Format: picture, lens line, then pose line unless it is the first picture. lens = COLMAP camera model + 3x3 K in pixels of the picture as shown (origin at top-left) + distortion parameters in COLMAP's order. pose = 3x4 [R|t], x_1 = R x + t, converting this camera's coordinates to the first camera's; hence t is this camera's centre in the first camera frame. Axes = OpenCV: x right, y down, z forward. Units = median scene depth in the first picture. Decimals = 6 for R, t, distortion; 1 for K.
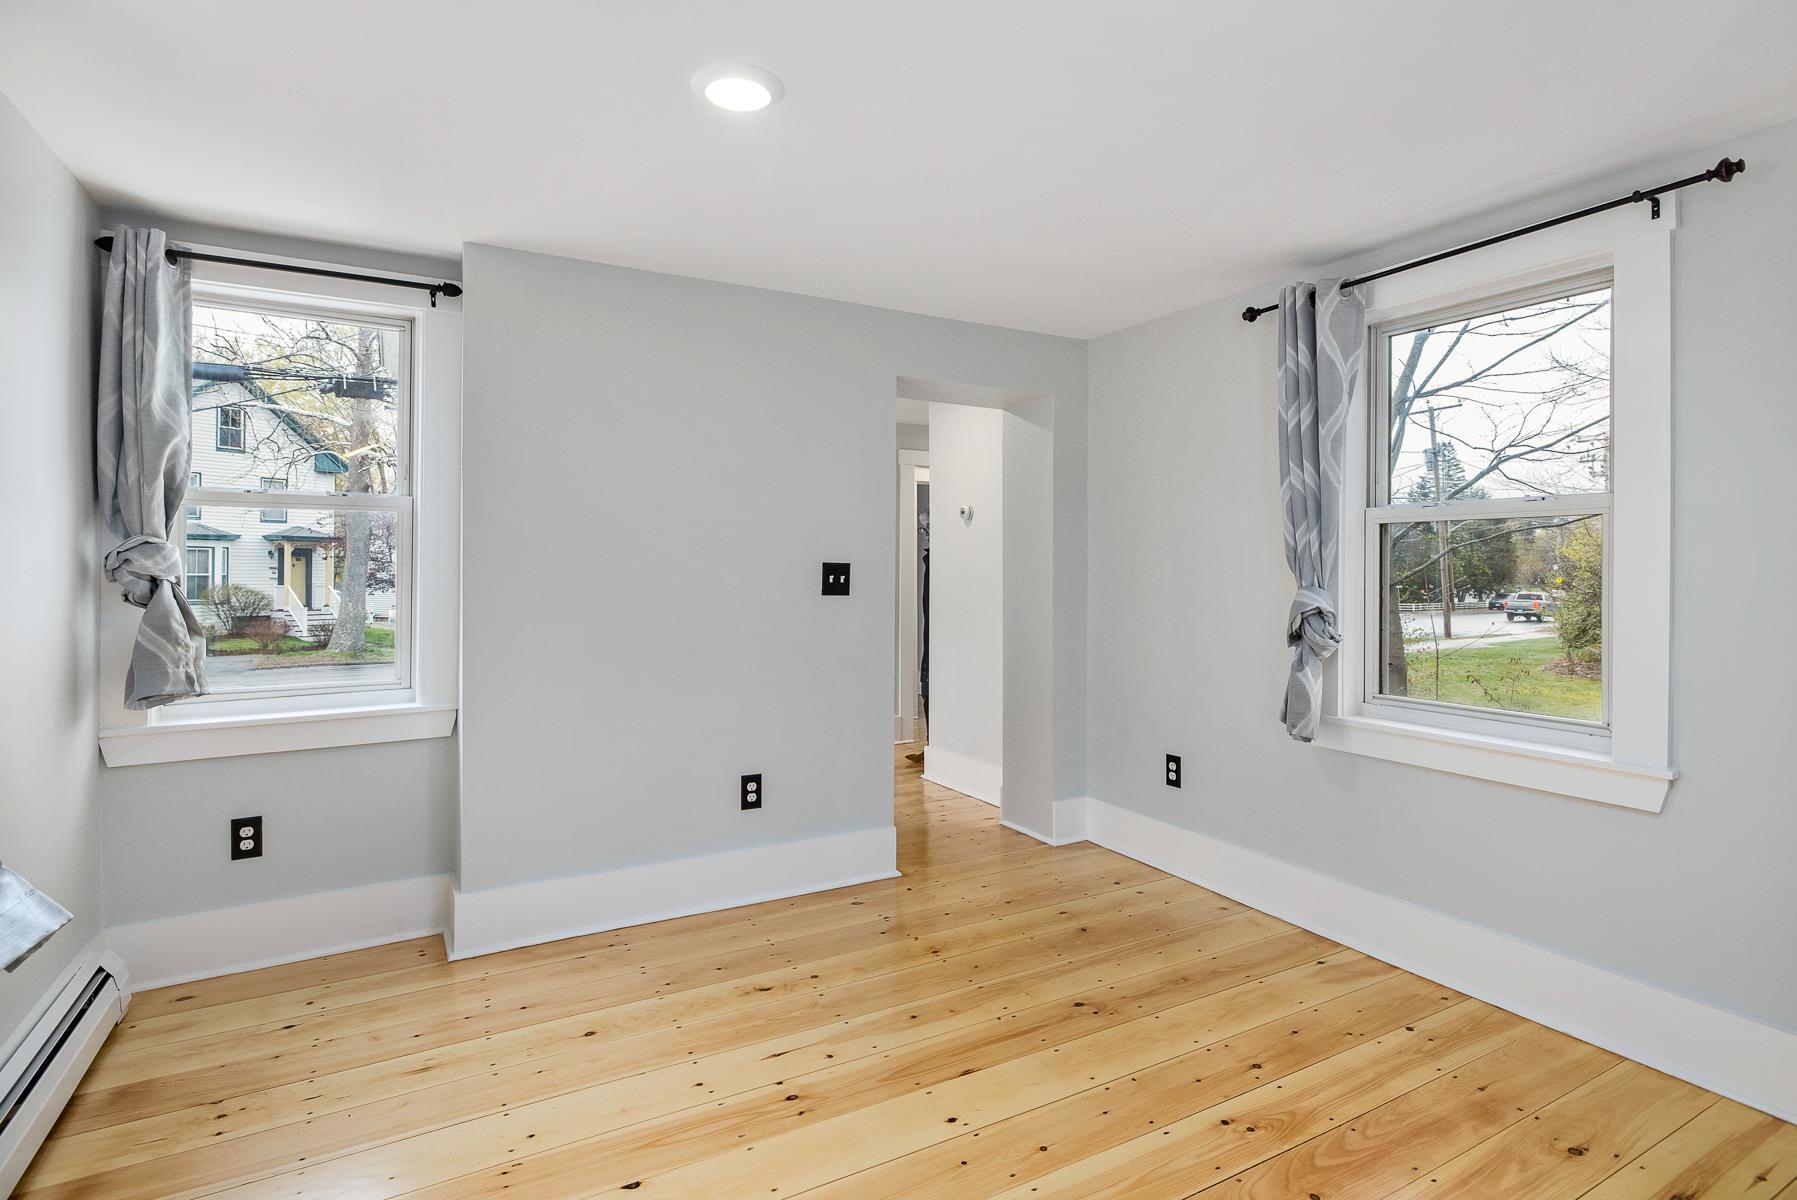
lens RADIAL K [[905.1, 0, 906.6], [0, 905.1, 562.2], [0, 0, 1]] dist [-0.006465, 0.002452]
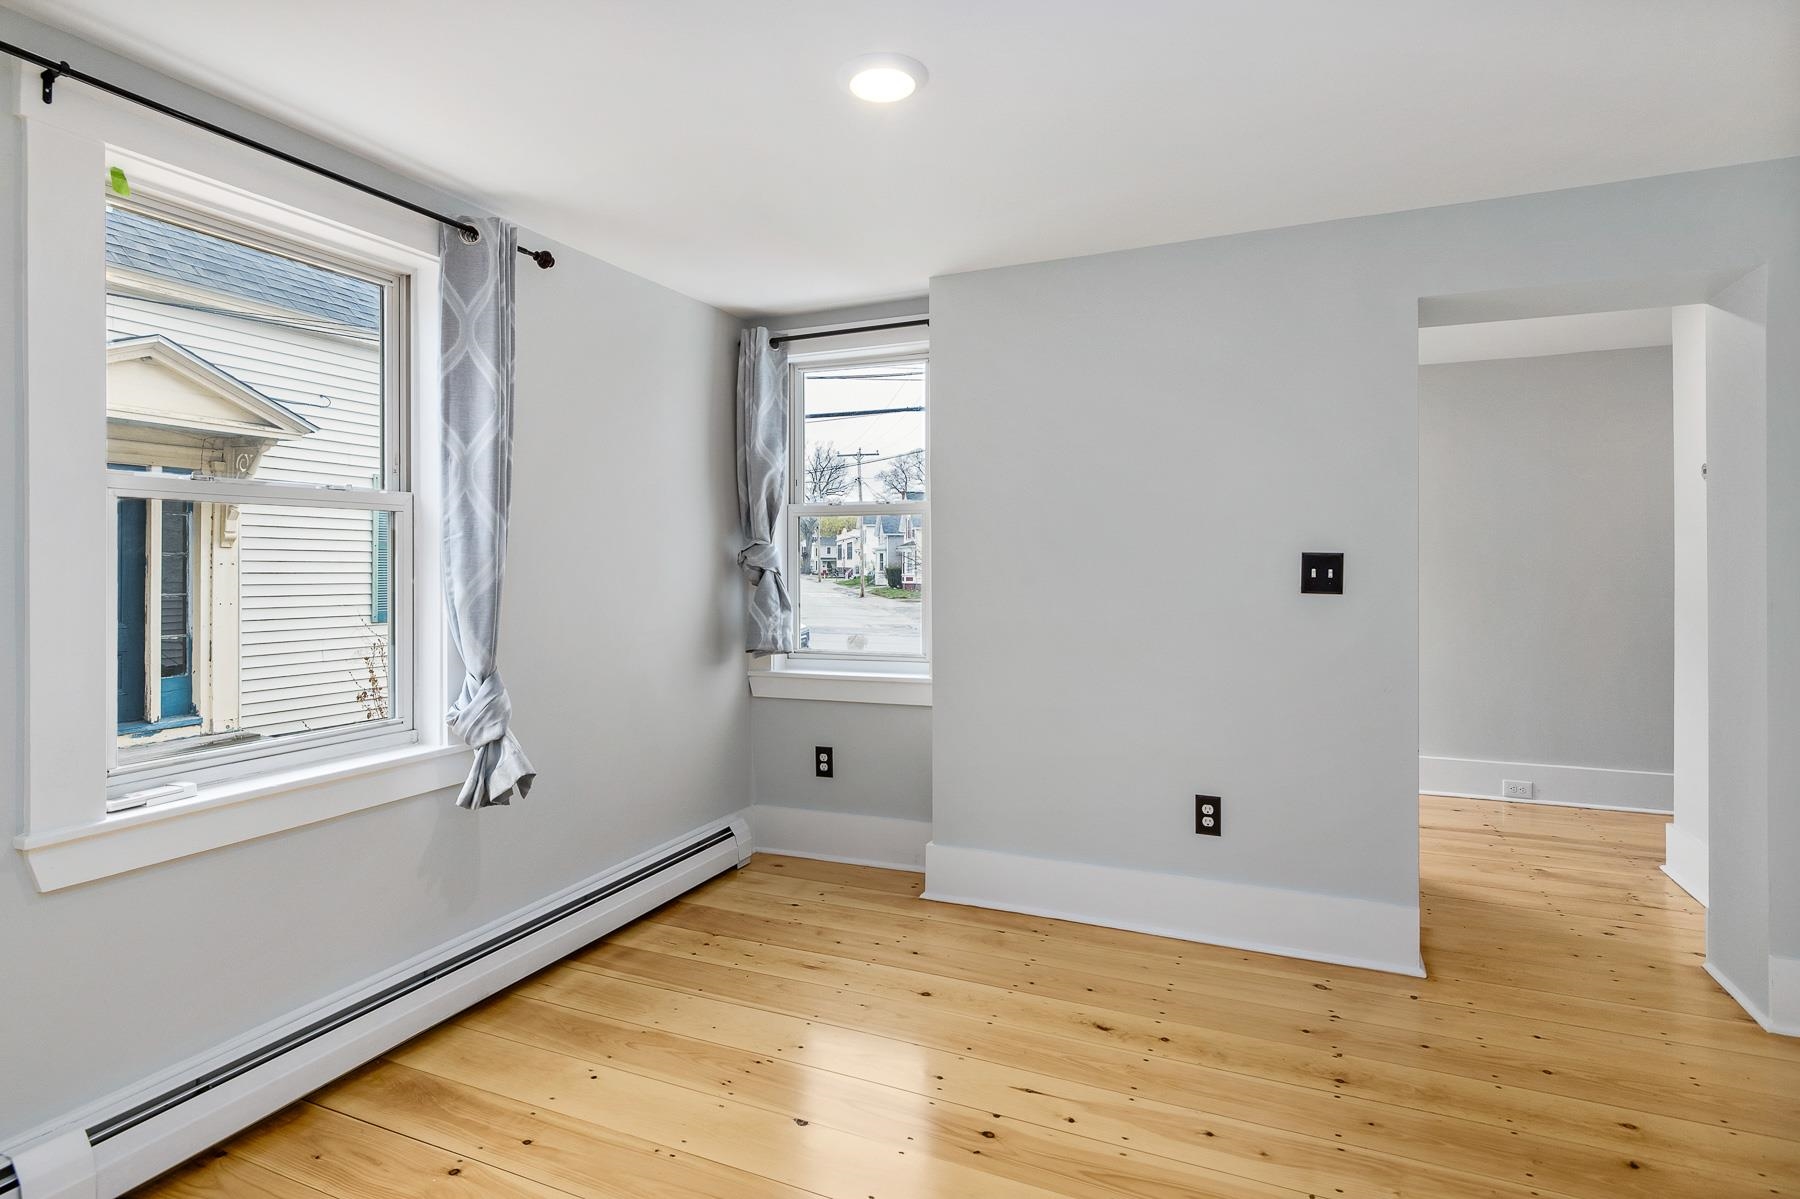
lens RADIAL K [[906.6, 0, 908.1], [0, 906.6, 561.6], [0, 0, 1]] dist [-0.006465, 0.002452]
pose [[0.597793, -0.003081, -0.801644, 0.414323], [0.008555, 0.999960, 0.002537, 0.003901], [0.801605, -0.008375, 0.597796, 0.283739]]
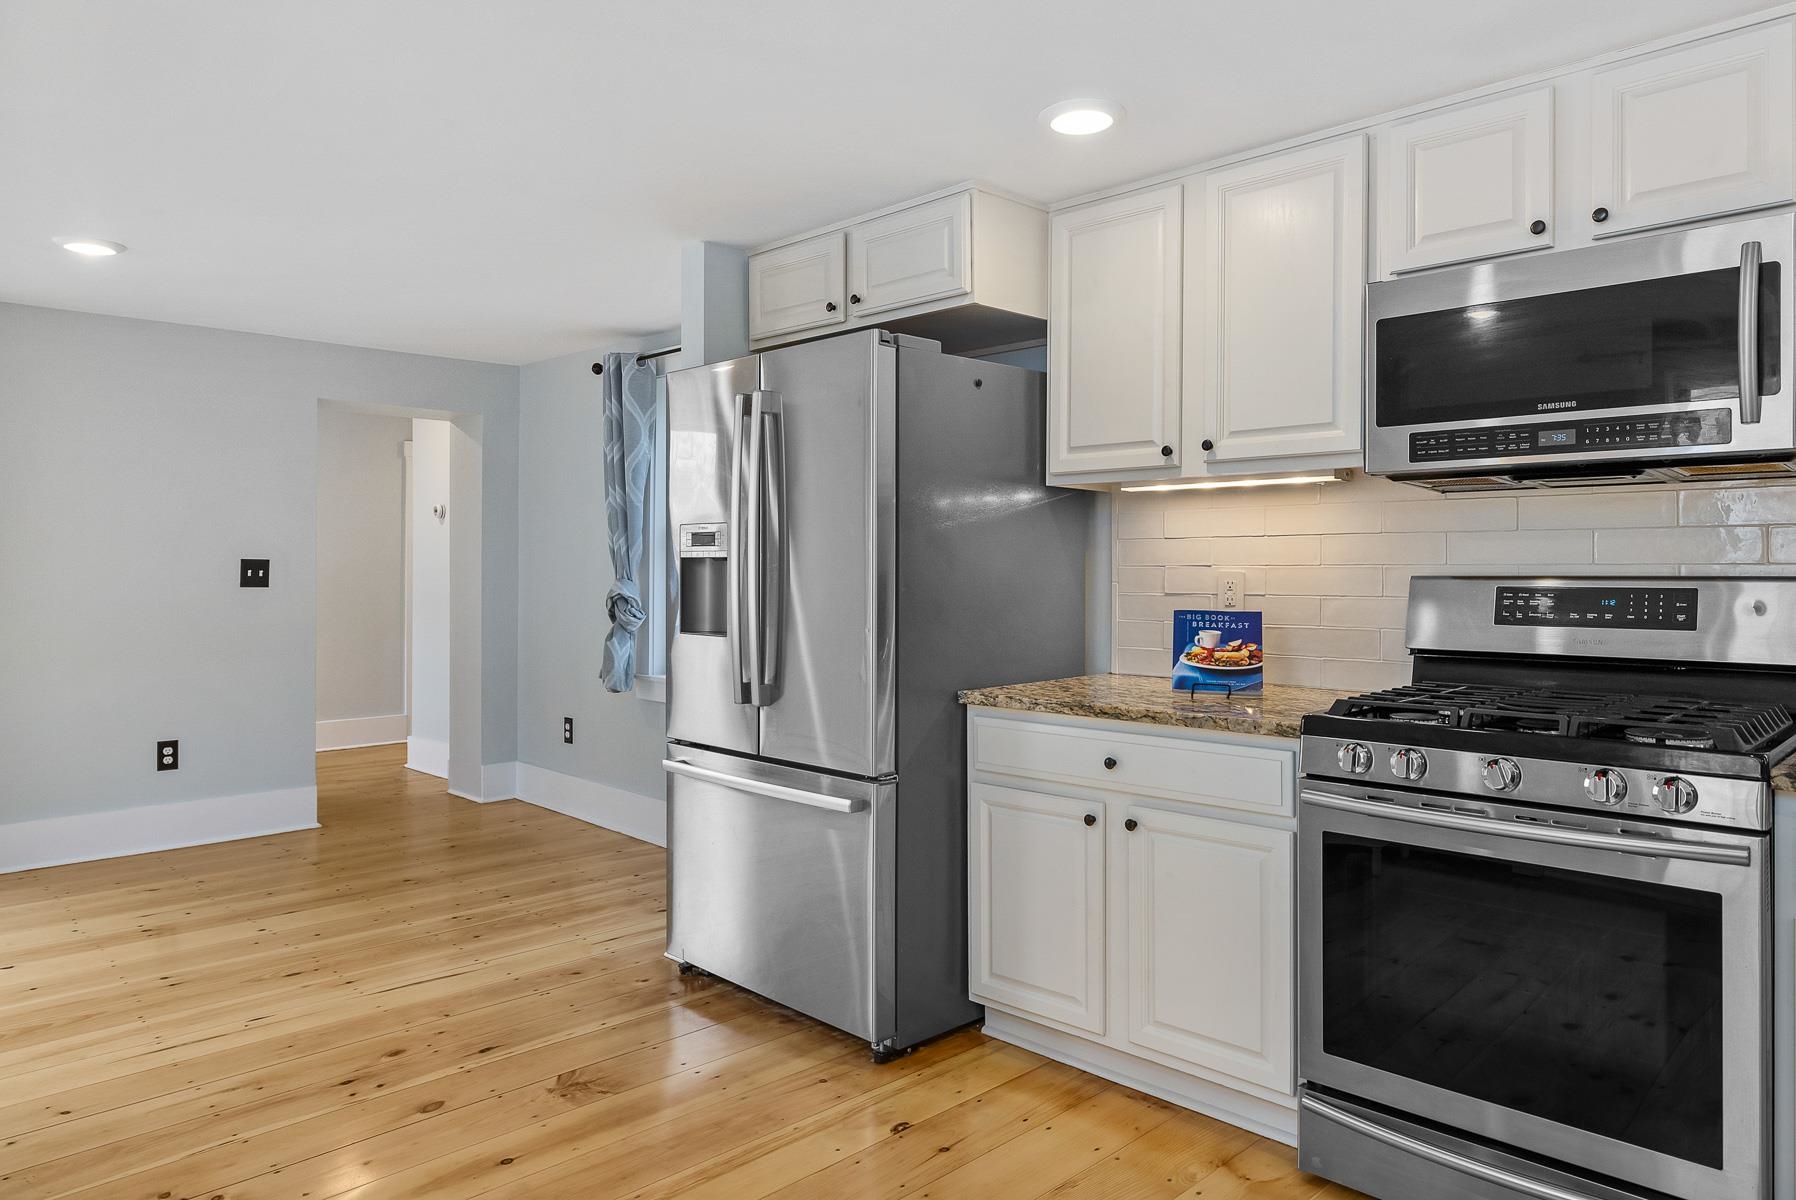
lens RADIAL K [[1174.6, 0, 900.9], [0, 1174.6, 567.0], [0, 0, 1]] dist [0.002777, 0.000506]
pose [[0.963863, 0.001265, 0.266394, 0.387684], [-0.004345, 0.999930, 0.010974, -0.011638], [-0.266362, -0.011735, 0.963802, -0.820386]]
